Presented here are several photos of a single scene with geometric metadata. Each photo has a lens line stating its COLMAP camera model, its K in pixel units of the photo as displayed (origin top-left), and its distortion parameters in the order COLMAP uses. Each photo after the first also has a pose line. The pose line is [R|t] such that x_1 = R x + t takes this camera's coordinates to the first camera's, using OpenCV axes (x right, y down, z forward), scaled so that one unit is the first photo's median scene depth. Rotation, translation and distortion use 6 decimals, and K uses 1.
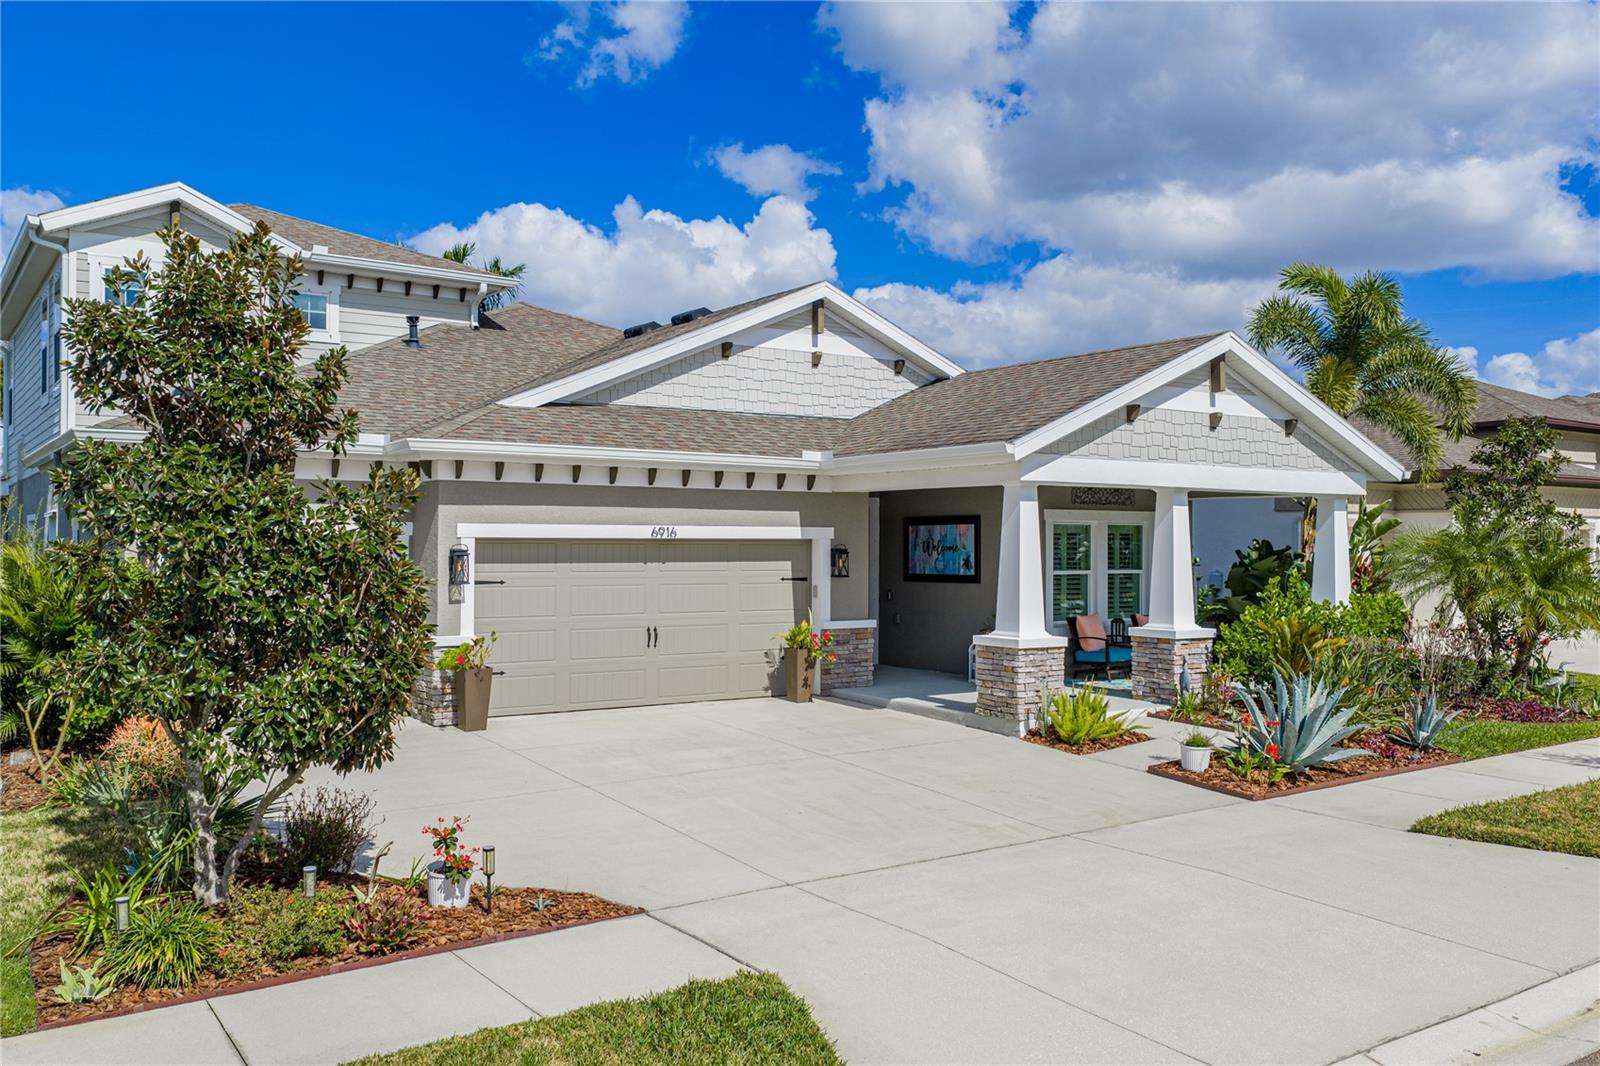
lens RADIAL K [[1324.3, 0, 803.7], [0, 1324.3, 536.0], [0, 0, 1]] dist [0.024438, -0.054092]
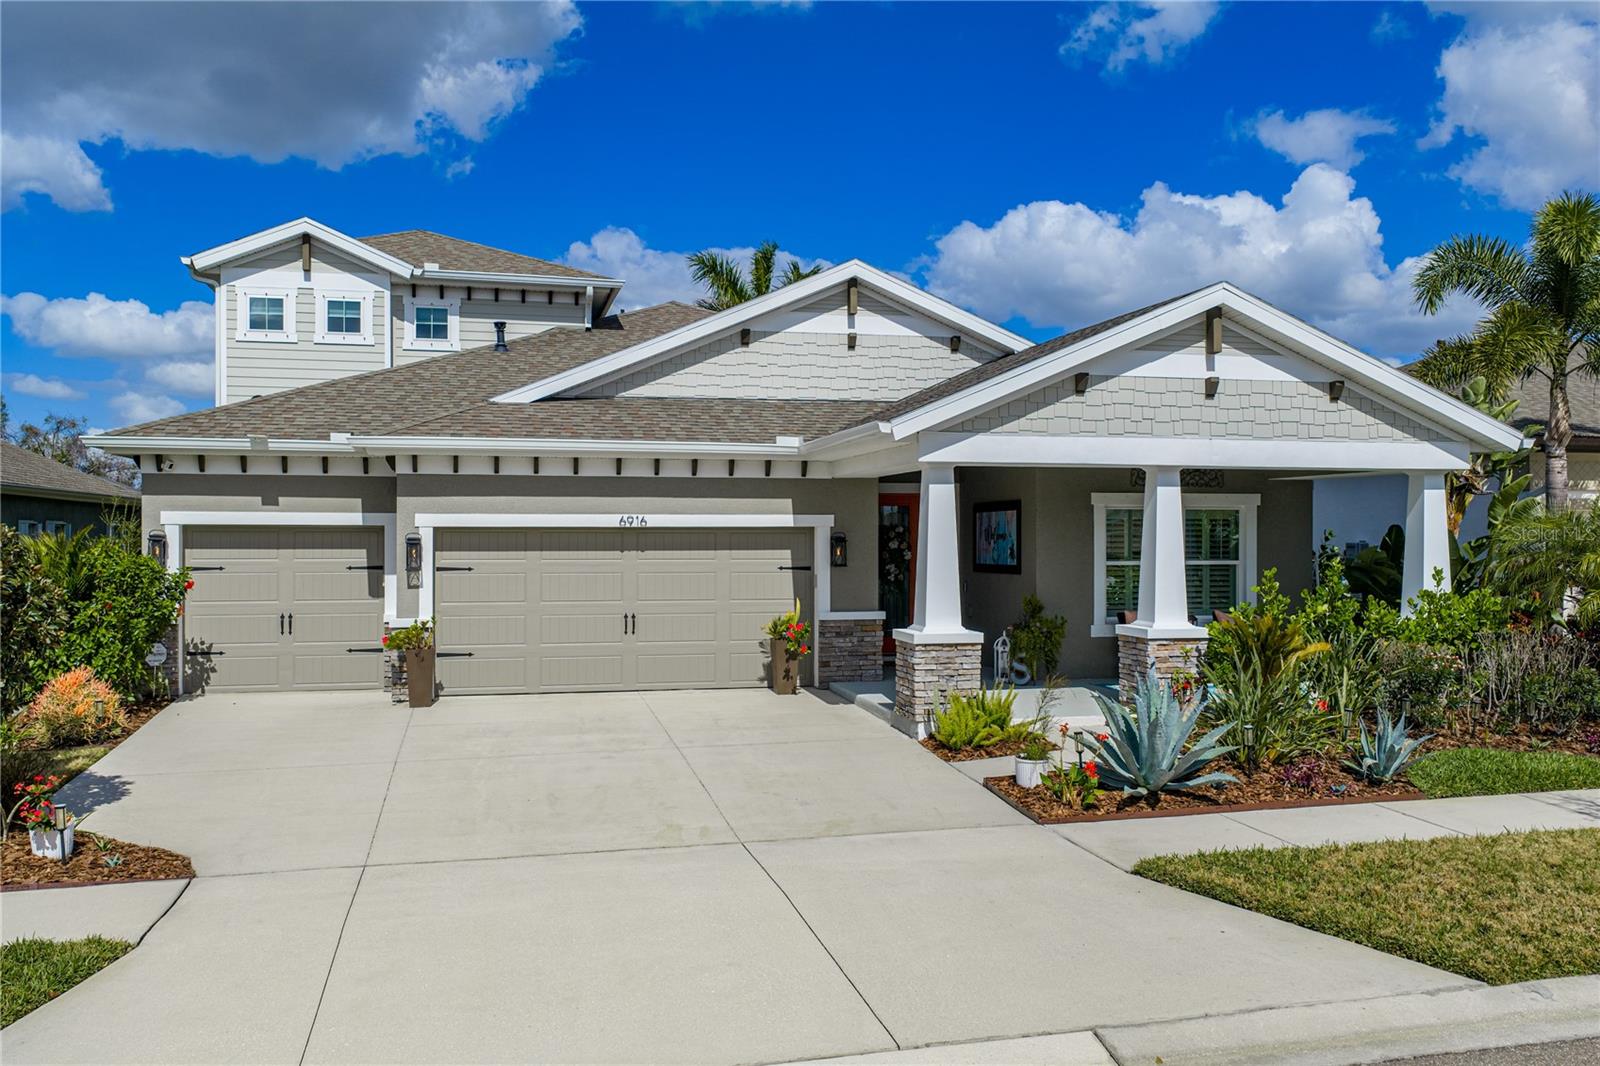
lens RADIAL K [[1324.3, 0, 803.7], [0, 1324.3, 536.0], [0, 0, 1]] dist [0.024438, -0.054092]
pose [[0.932000, -0.003182, -0.362445, 0.363610], [0.005597, 0.999969, 0.005614, 0.003554], [0.362416, -0.007261, 0.931988, 0.095399]]
